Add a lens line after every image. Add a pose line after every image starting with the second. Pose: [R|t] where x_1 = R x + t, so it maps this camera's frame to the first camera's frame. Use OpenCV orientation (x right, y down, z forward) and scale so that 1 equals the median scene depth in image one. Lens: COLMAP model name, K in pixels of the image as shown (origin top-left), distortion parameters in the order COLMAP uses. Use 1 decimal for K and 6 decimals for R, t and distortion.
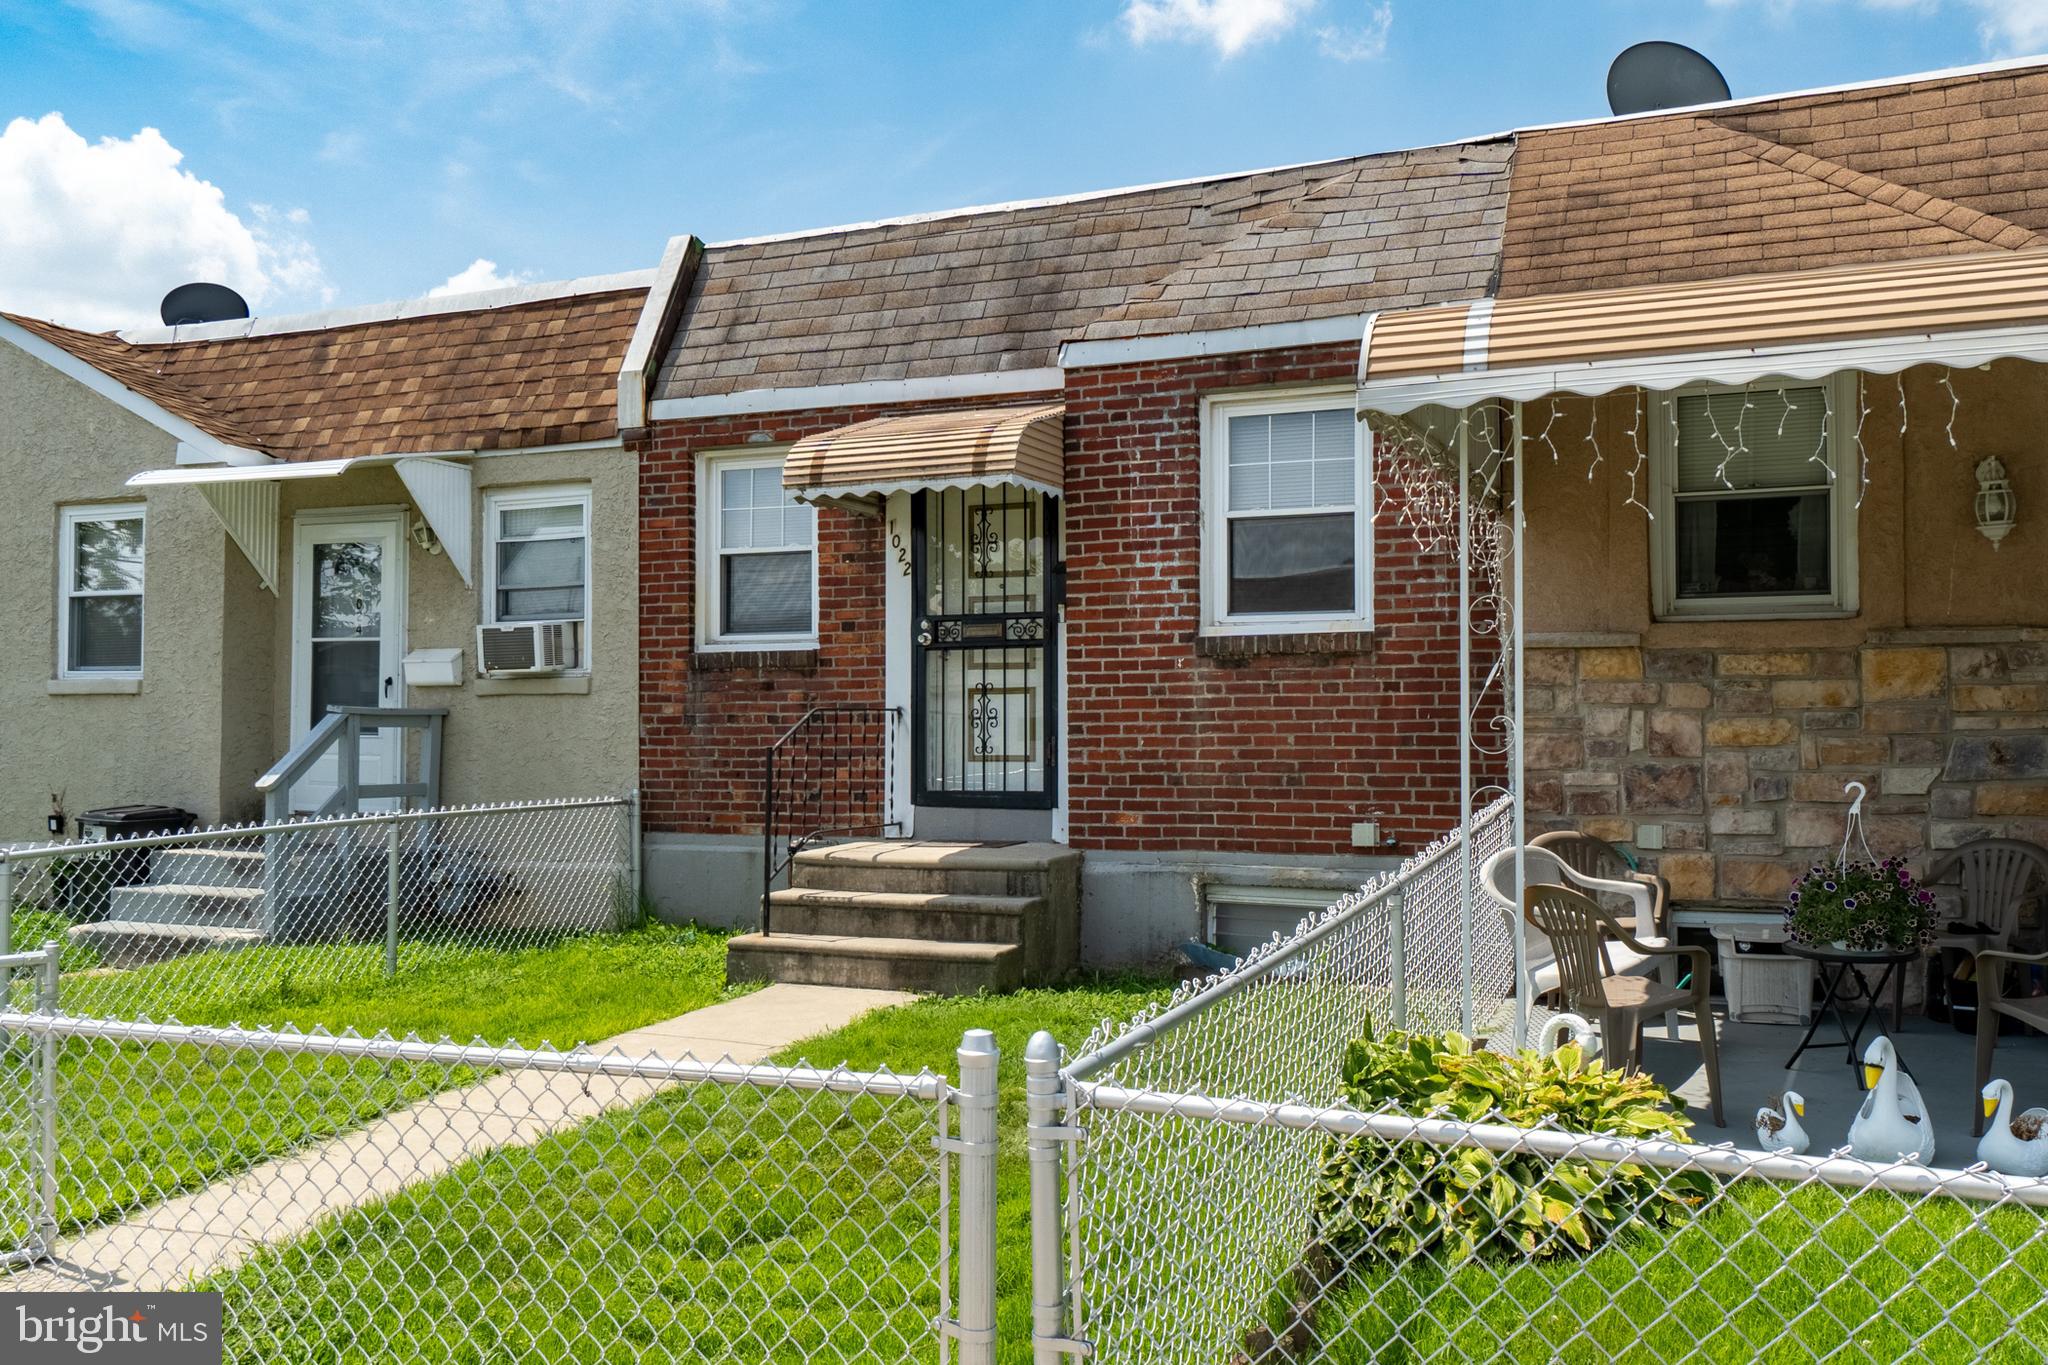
lens RADIAL K [[1672.3, 0, 1005.2], [0, 1672.3, 742.5], [0, 0, 1]] dist [0.024032, -0.003777]
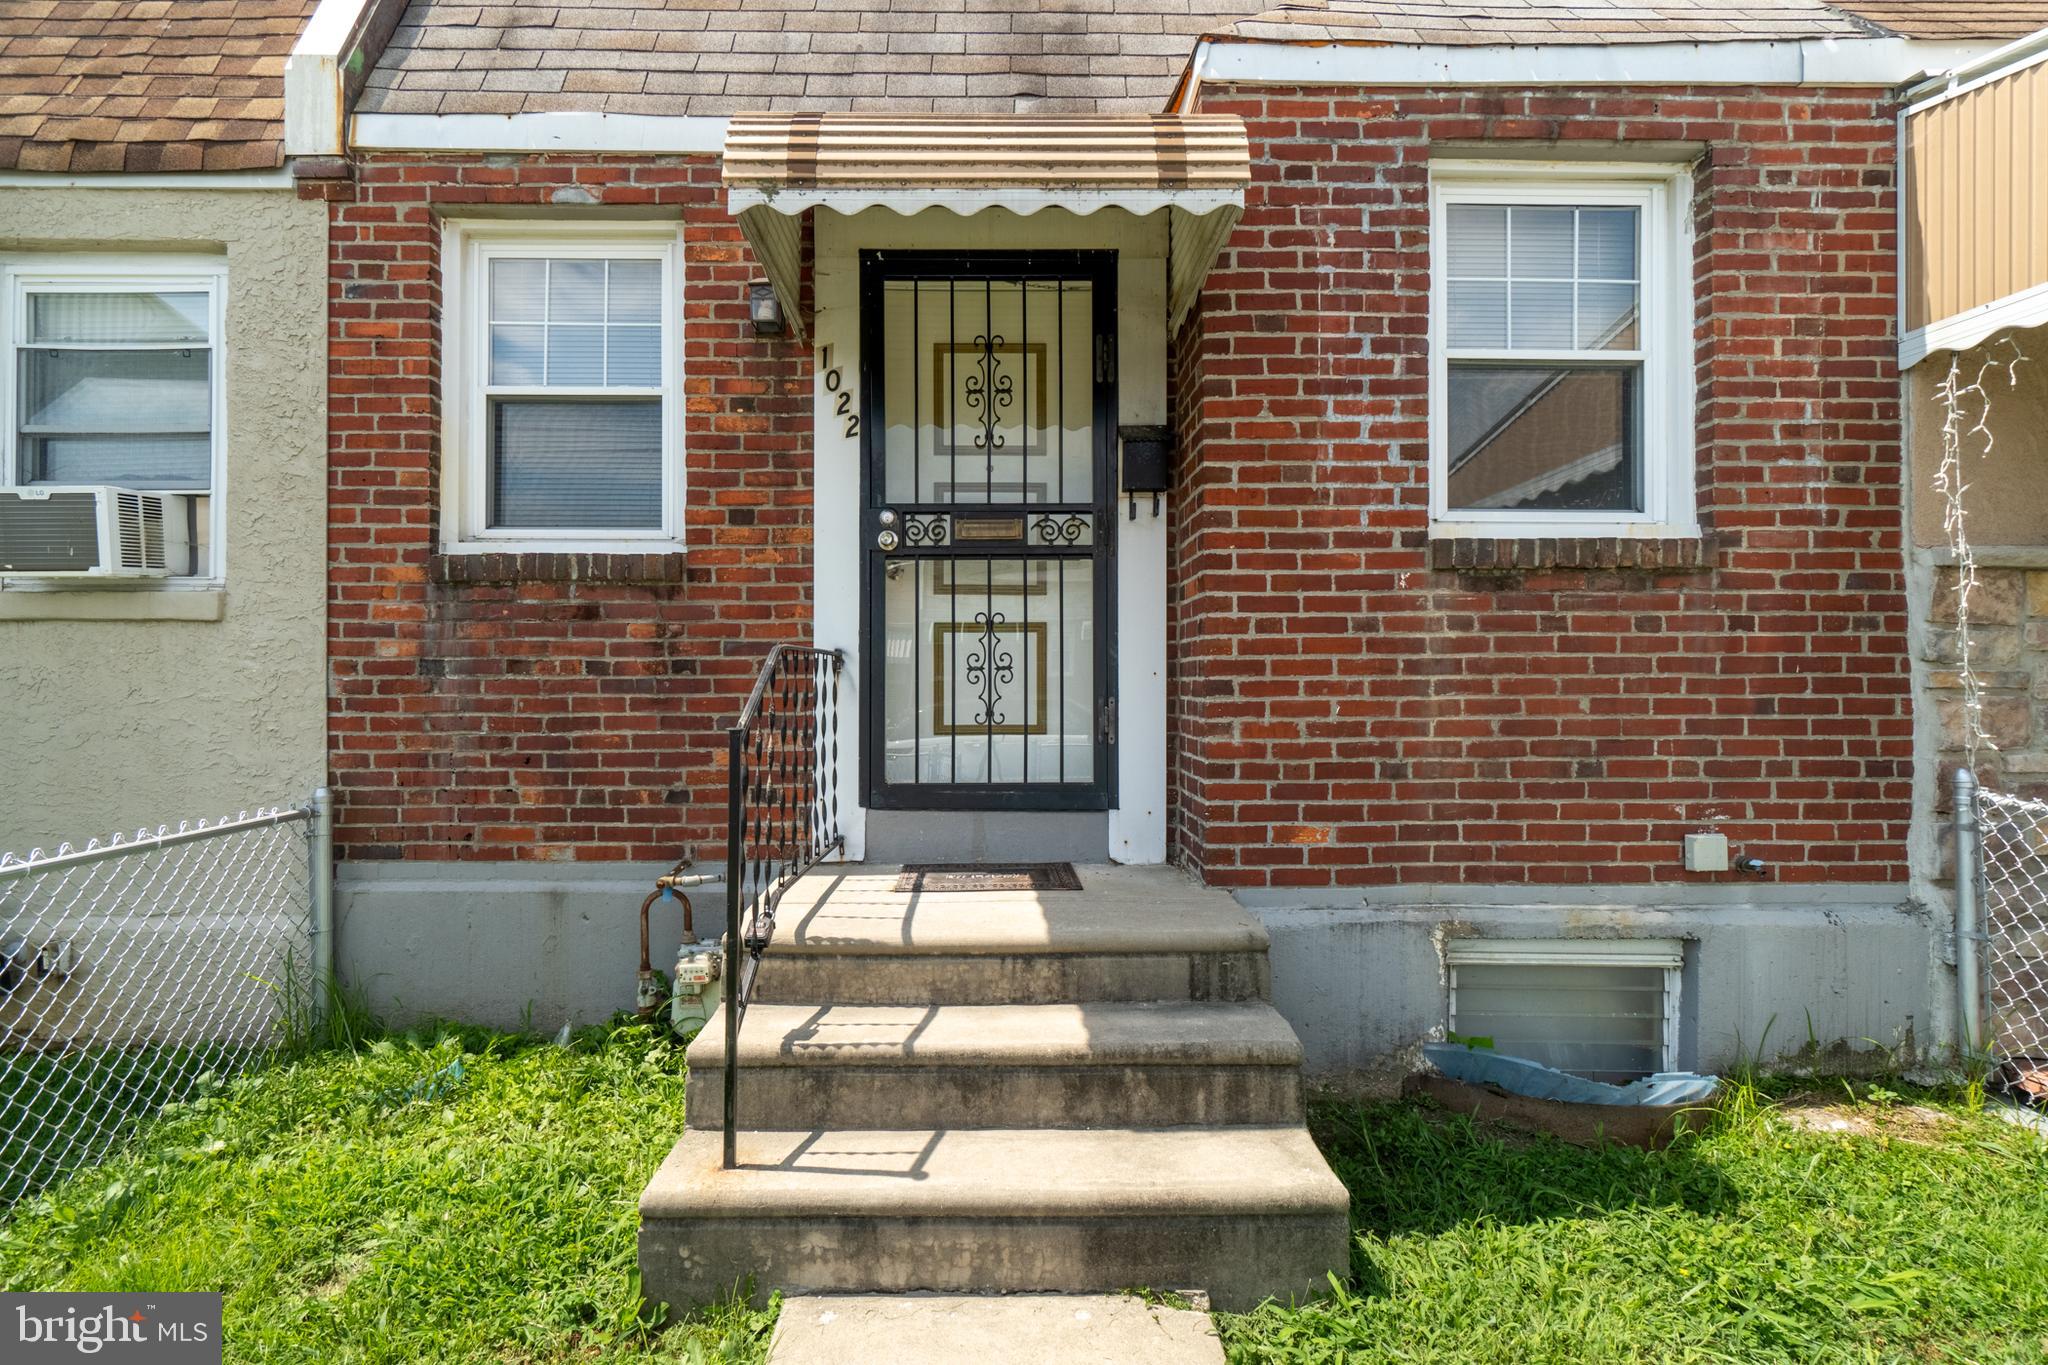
lens RADIAL K [[924.2, 0, 931.2], [0, 924.2, 685.4], [0, 0, 1]] dist [-0.004337, 0.001775]
pose [[0.912680, 0.000461, 0.408674, -0.172178], [0.000207, 0.999999, -0.001591, -0.007377], [-0.408674, 0.001537, 0.912679, 0.678201]]
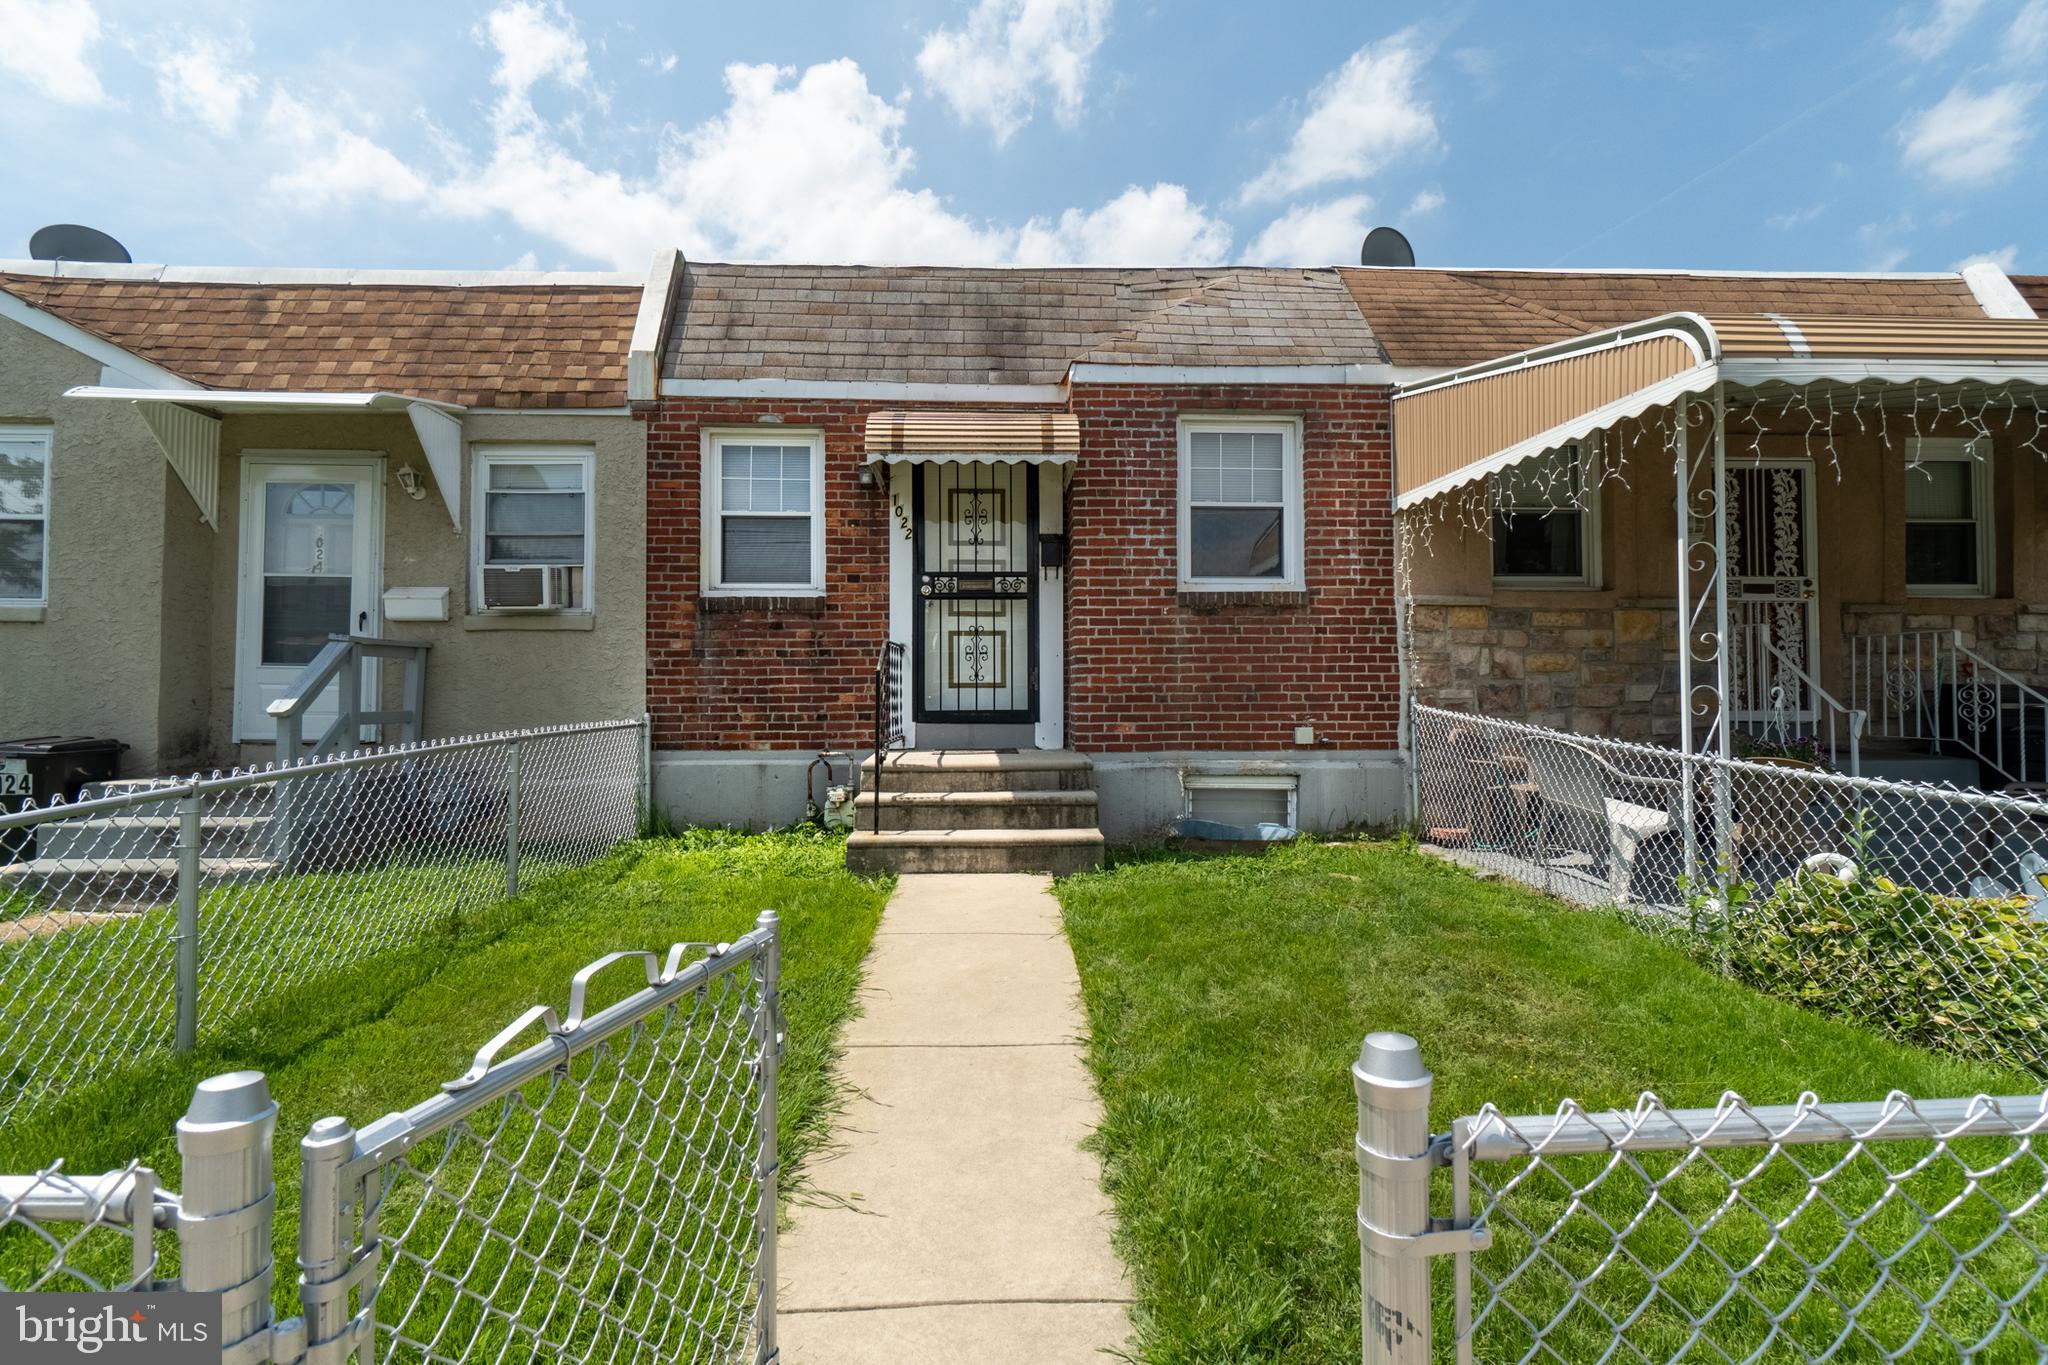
lens RADIAL K [[967.5, 0, 947.5], [0, 967.5, 693.5], [0, 0, 1]] dist [0.003580, 0.000552]
pose [[0.904826, 0.000306, 0.425780, -0.341938], [0.002521, 0.999978, -0.006077, 0.020378], [-0.425773, 0.006572, 0.904806, 0.333001]]
